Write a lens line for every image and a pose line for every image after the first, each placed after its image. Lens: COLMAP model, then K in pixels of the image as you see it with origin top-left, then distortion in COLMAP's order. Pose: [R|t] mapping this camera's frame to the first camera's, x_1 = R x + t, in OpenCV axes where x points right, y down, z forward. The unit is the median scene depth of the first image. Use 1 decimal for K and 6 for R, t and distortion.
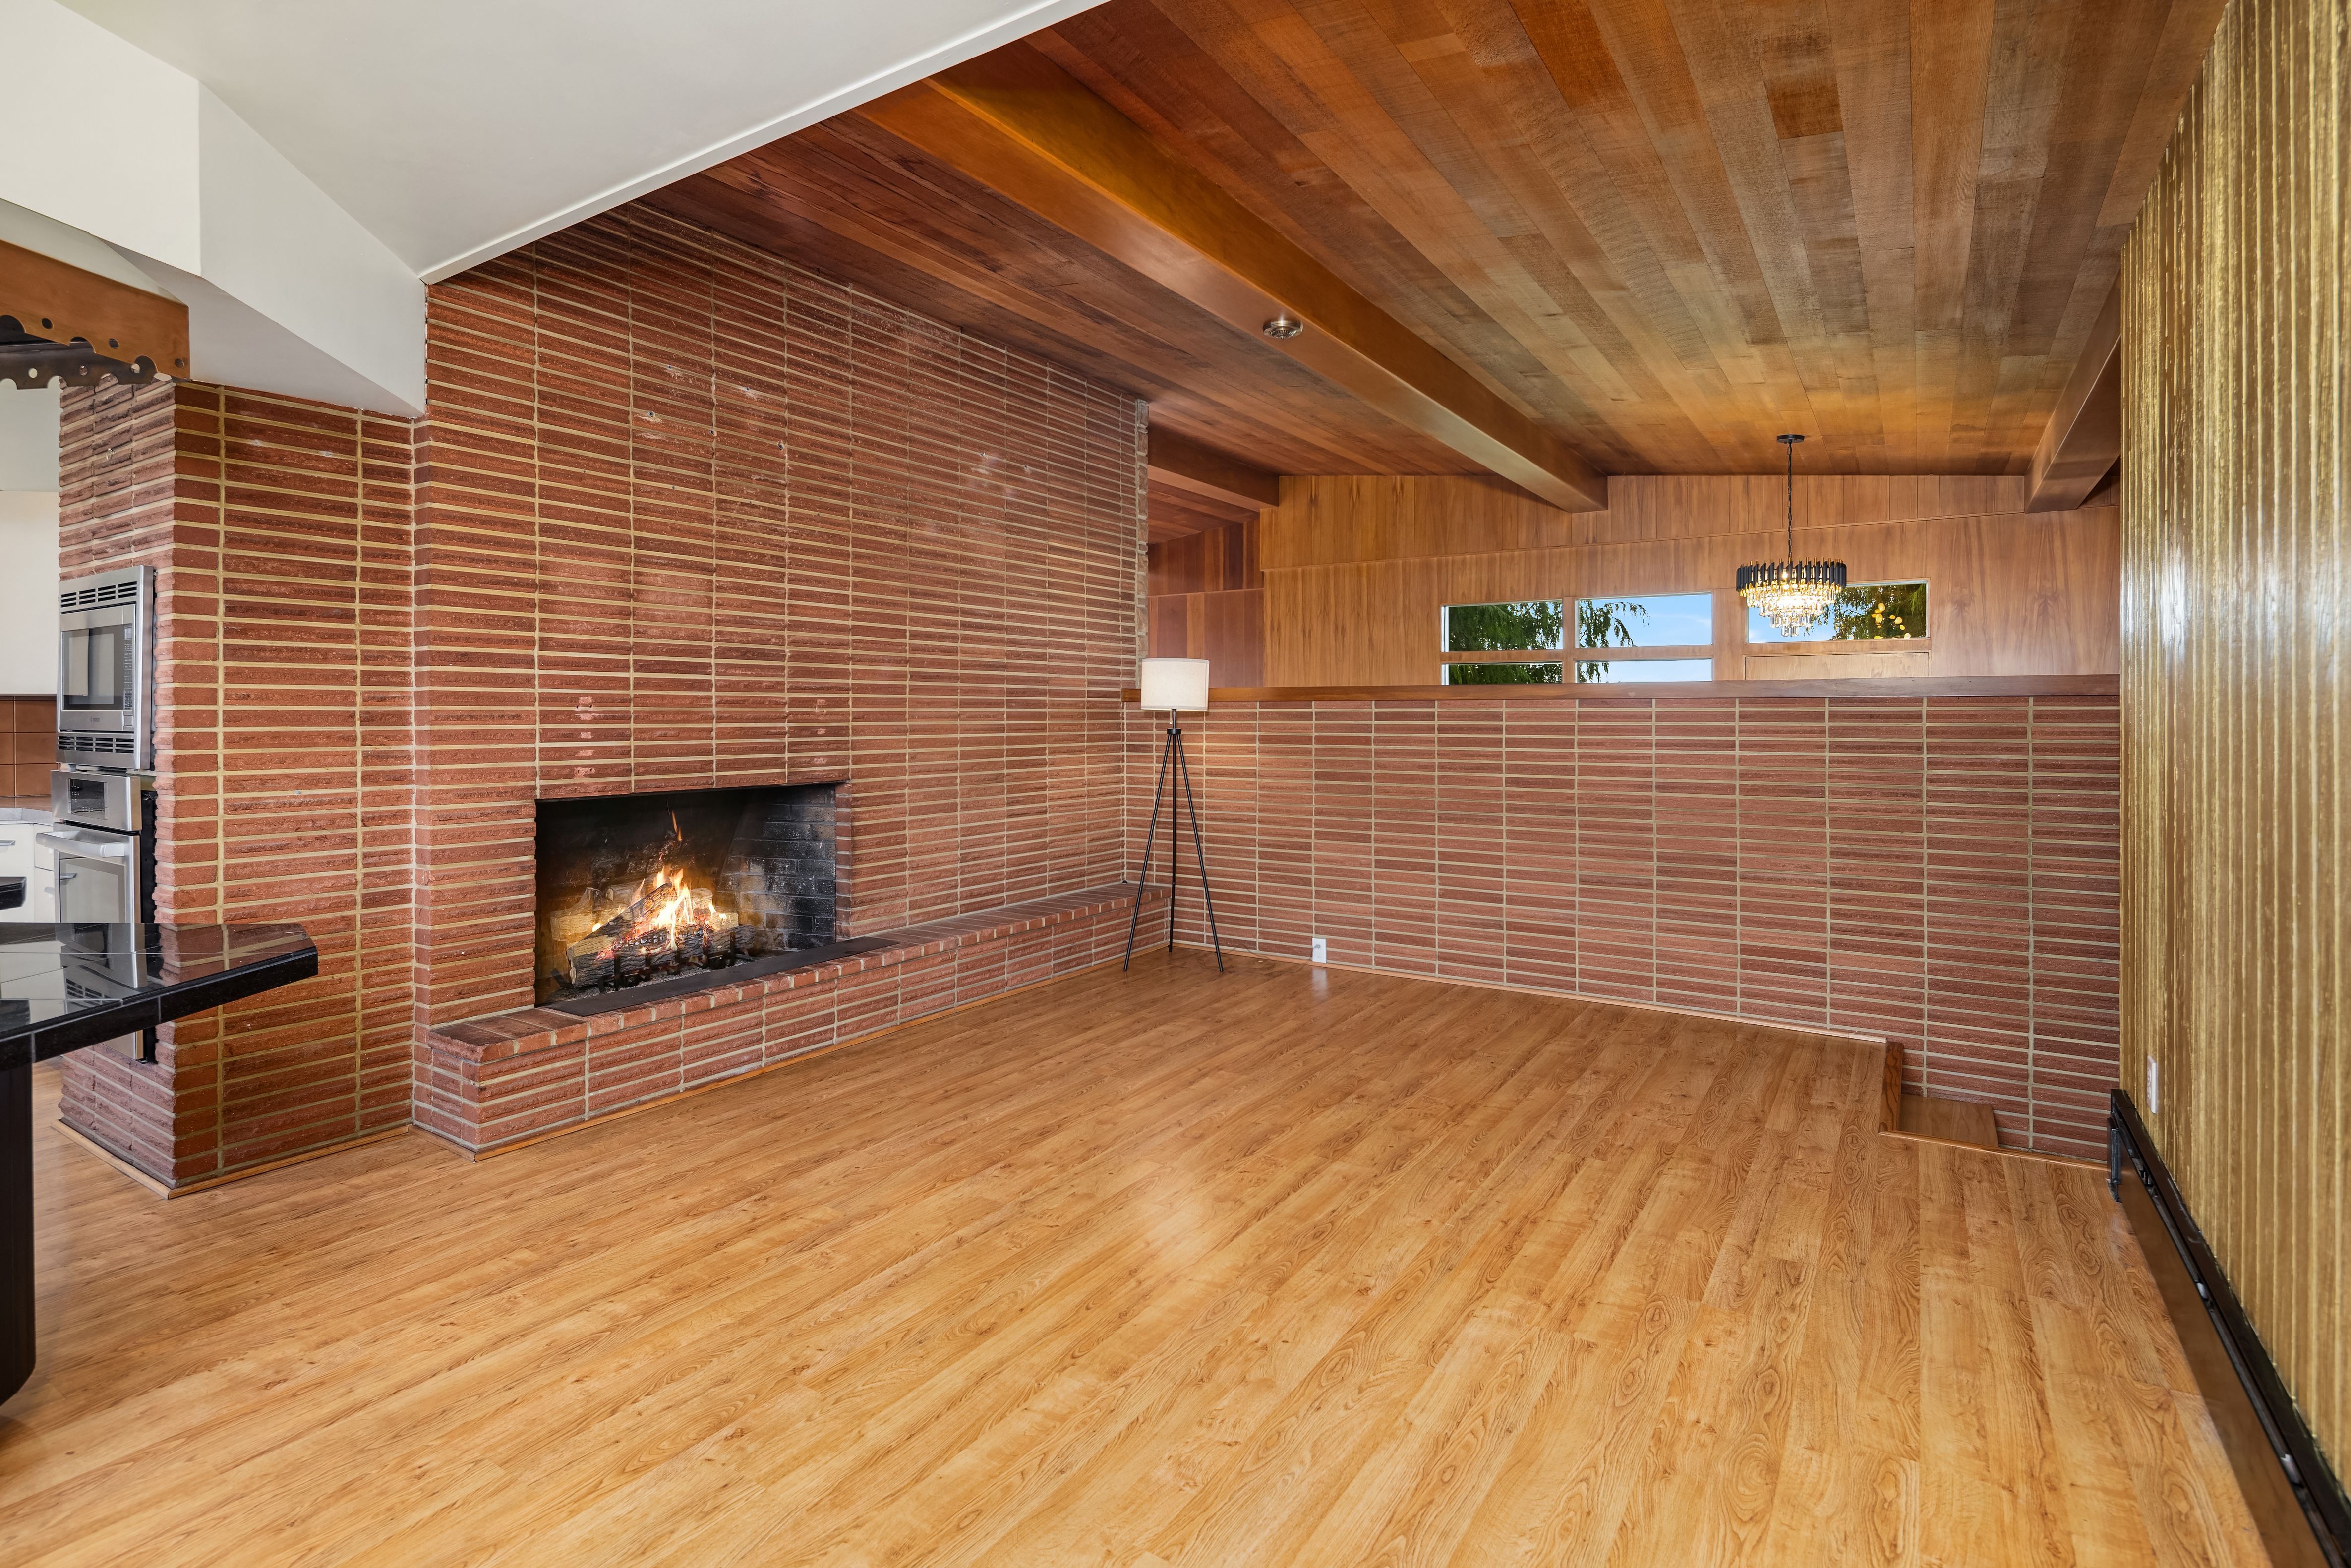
lens RADIAL K [[1141.3, 0, 1199.0], [0, 1141.3, 714.1], [0, 0, 1]] dist [0.000728, -0.000568]
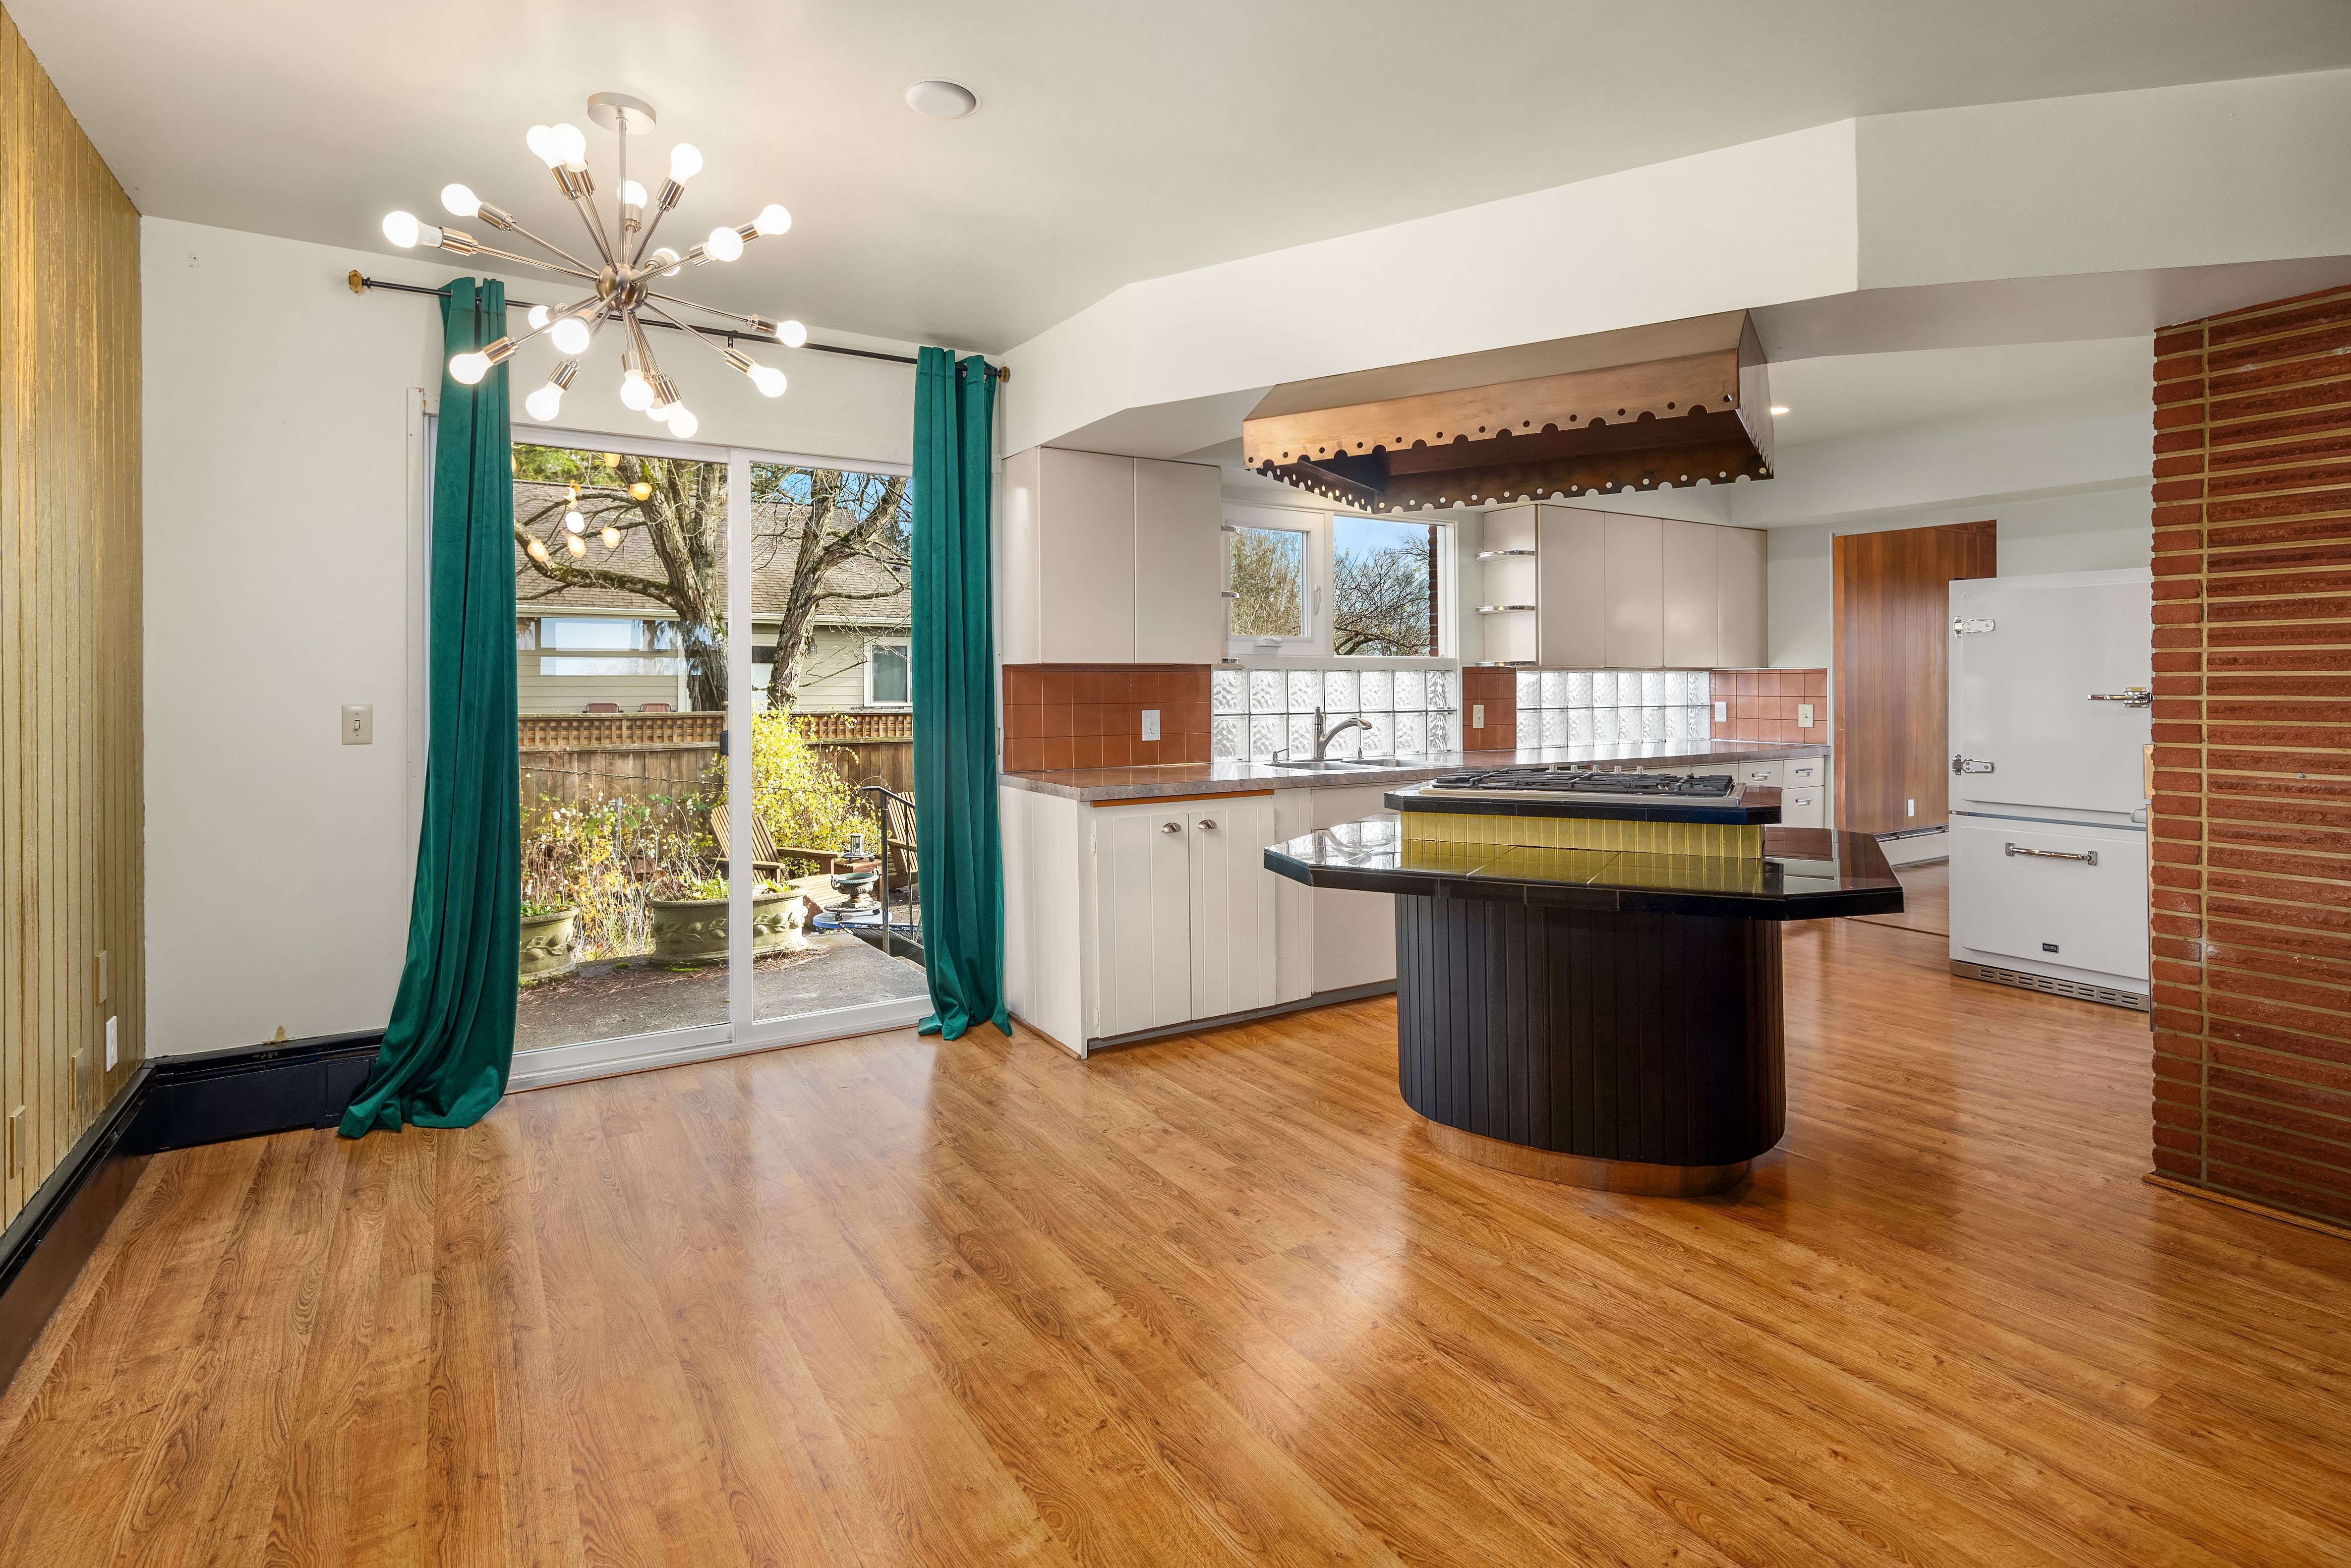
lens RADIAL K [[1141.3, 0, 1167.1], [0, 1141.3, 688.3], [0, 0, 1]] dist [0.000728, -0.000568]
pose [[-0.433197, 0.004669, -0.901287, 0.239479], [0.002882, 0.999989, 0.003795, 0.000013], [0.901295, -0.000953, -0.433205, 0.486900]]
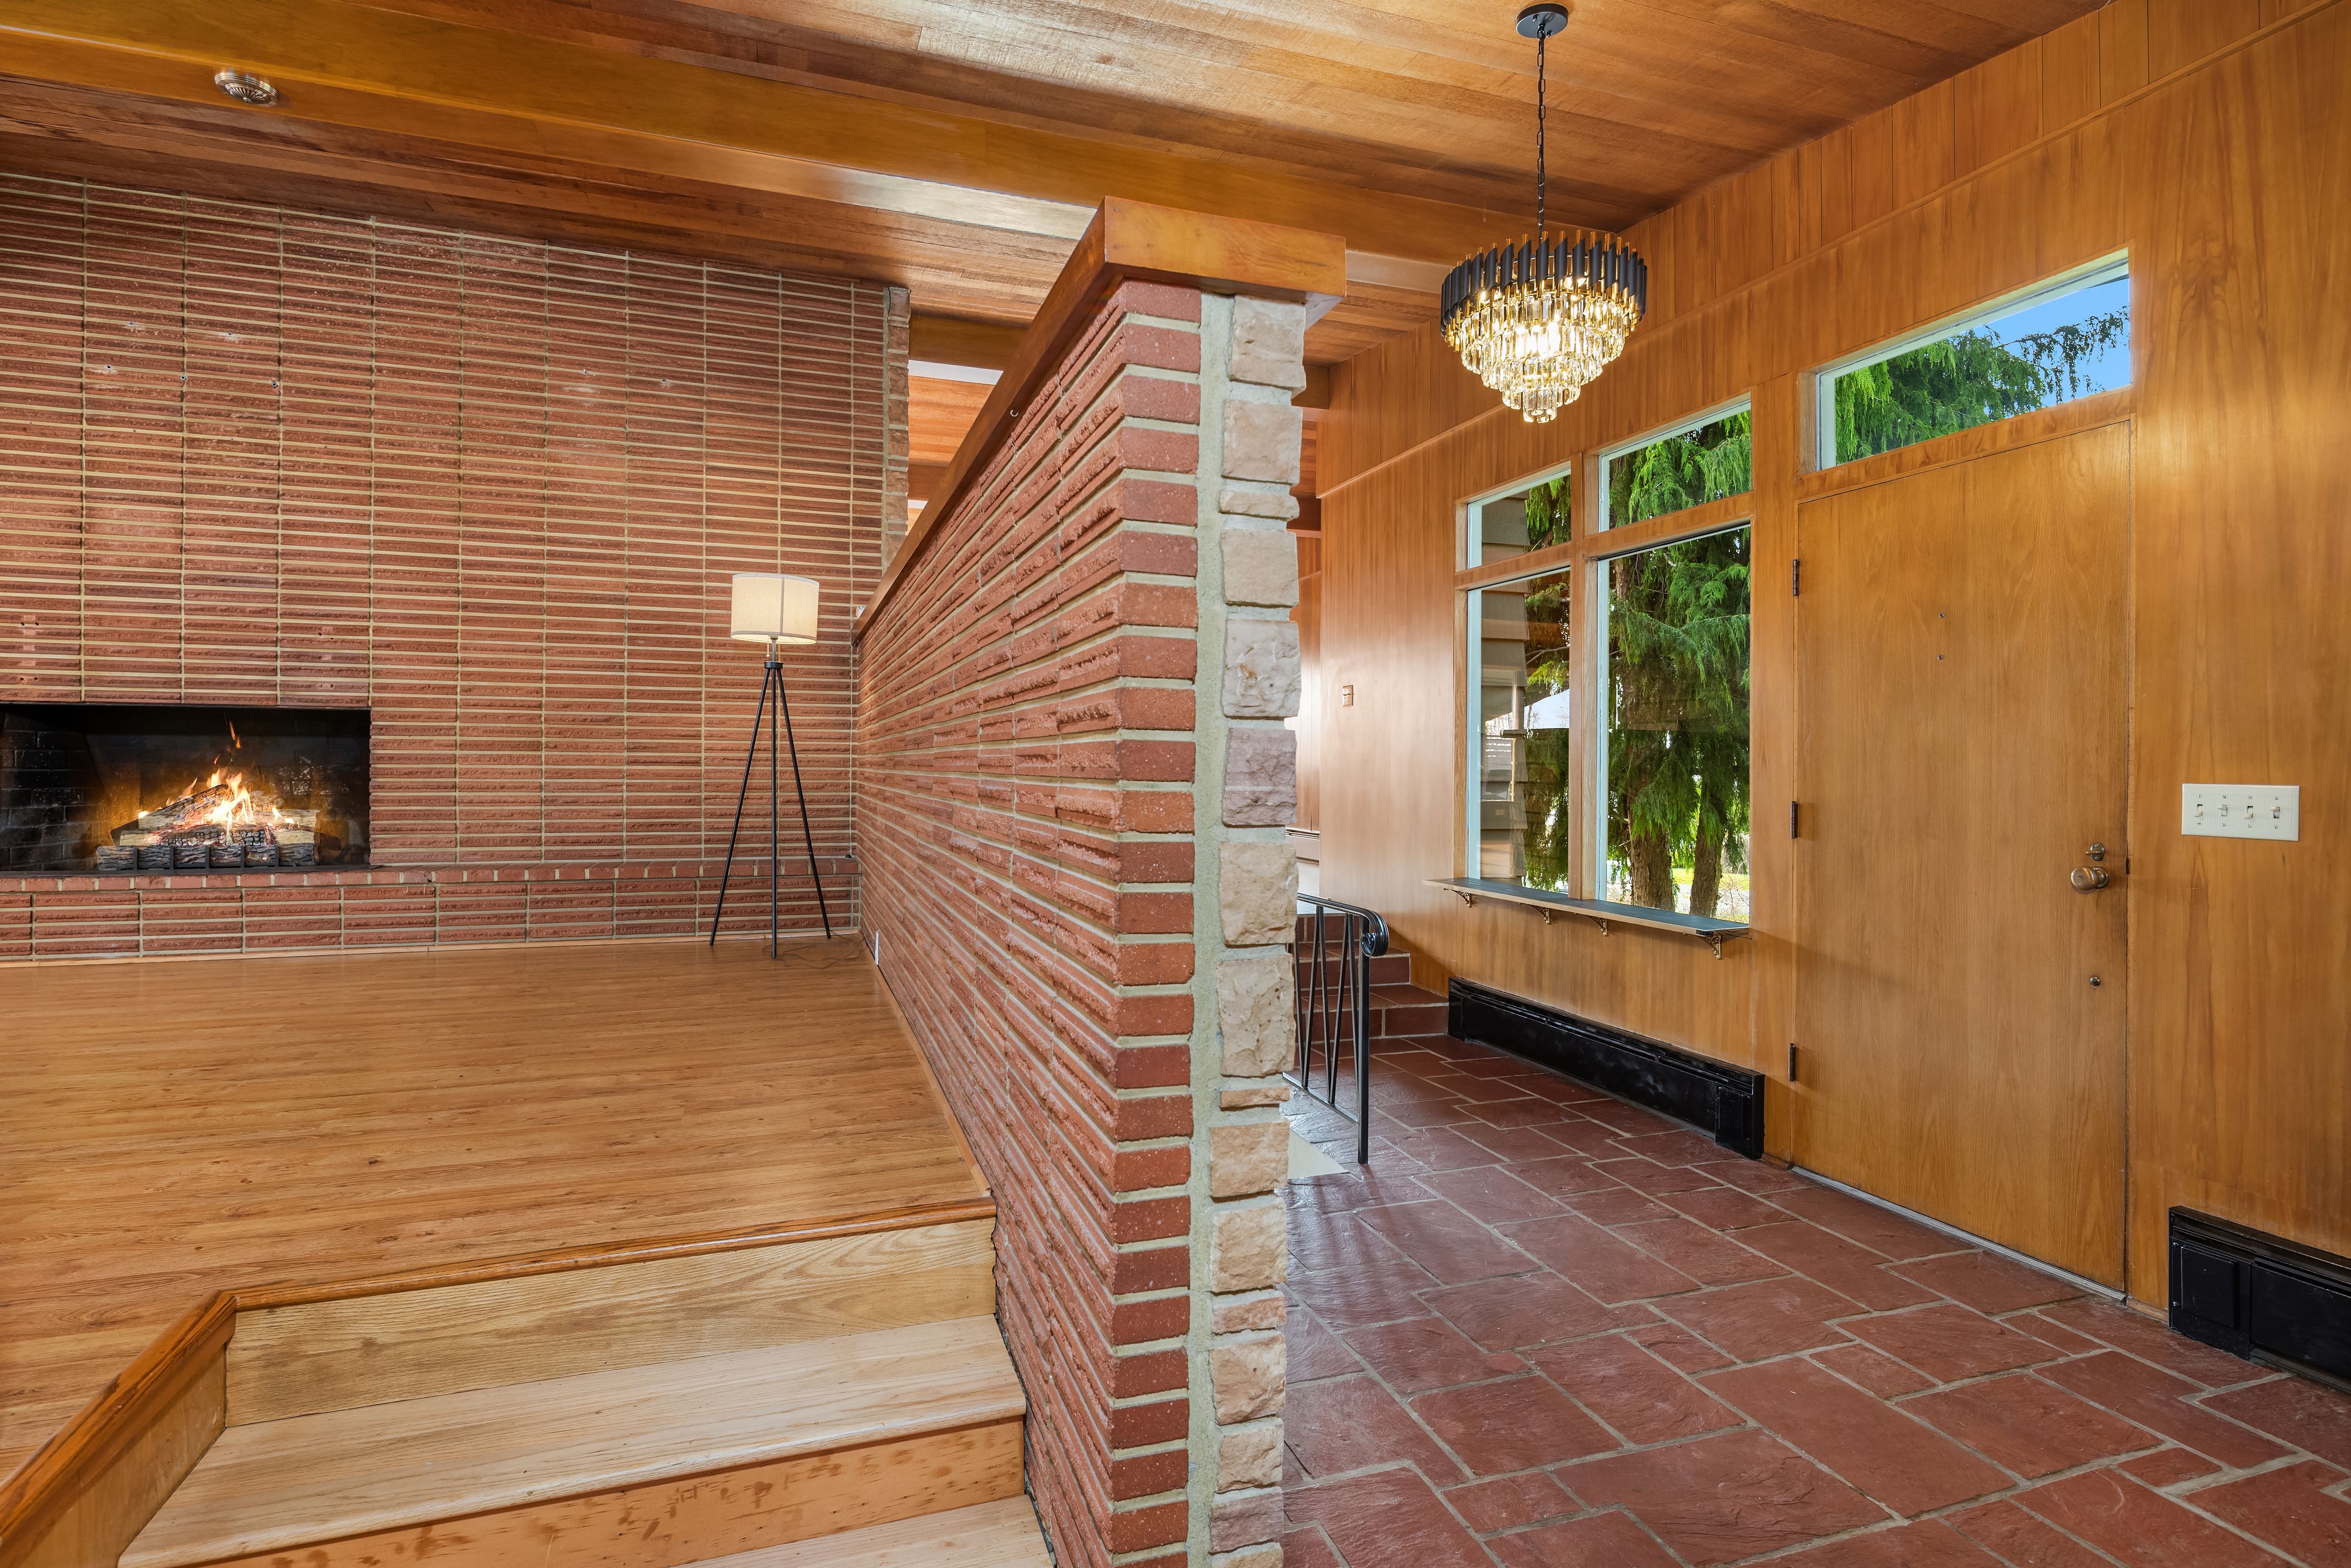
lens RADIAL K [[1141.3, 0, 1170.2], [0, 1141.3, 774.0], [0, 0, 1]] dist [0.000728, -0.000568]
pose [[0.779497, -0.000522, -0.626406, 1.043981], [-0.002246, 0.999991, -0.003628, 0.140910], [0.626403, 0.004235, 0.779488, 0.779902]]
